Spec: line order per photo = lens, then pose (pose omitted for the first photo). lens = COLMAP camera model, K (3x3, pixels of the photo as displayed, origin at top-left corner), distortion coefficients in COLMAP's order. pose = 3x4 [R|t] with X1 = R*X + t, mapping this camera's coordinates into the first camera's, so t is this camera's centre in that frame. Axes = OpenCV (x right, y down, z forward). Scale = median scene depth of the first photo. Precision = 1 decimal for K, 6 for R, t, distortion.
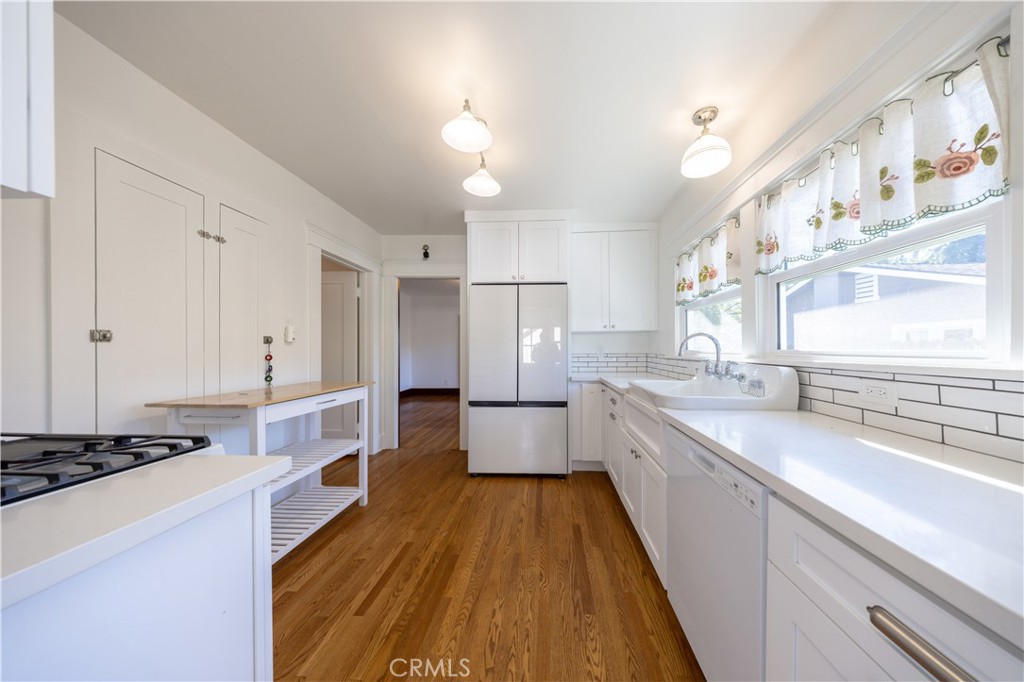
lens RADIAL K [[296.5, 0, 524.2], [0, 296.5, 344.9], [0, 0, 1]] dist [0.000679, -0.000010]
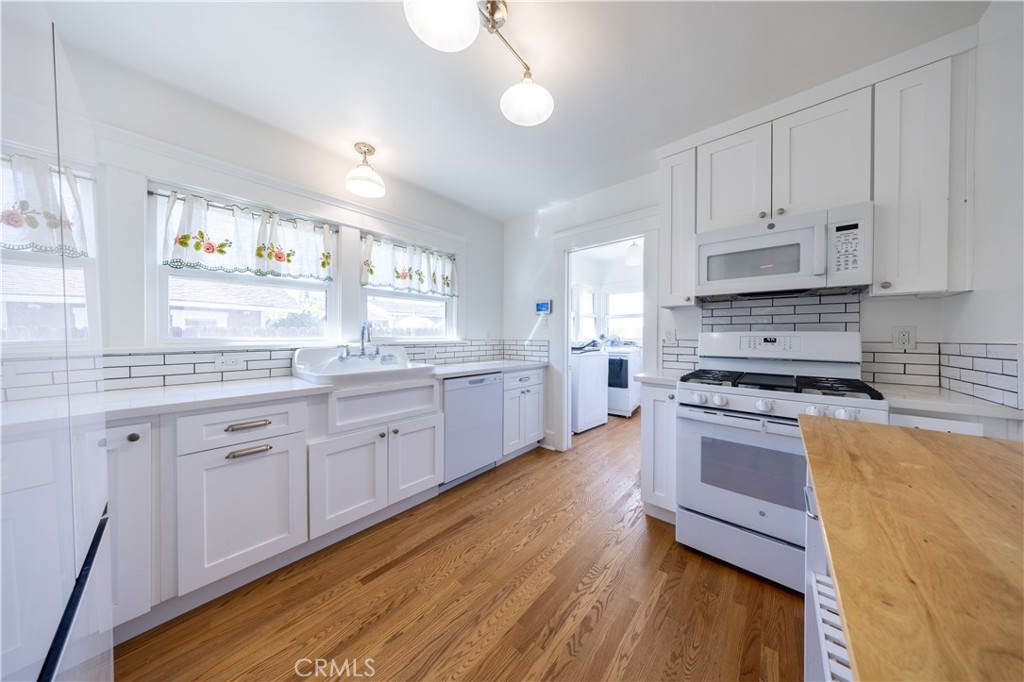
lens RADIAL K [[296.5, 0, 524.2], [0, 296.5, 344.9], [0, 0, 1]] dist [0.000679, -0.000010]
pose [[-0.801663, -0.010650, 0.597681, -0.722806], [0.002773, 0.999764, 0.021535, 0.023896], [-0.597770, 0.018921, -0.801444, 1.712476]]
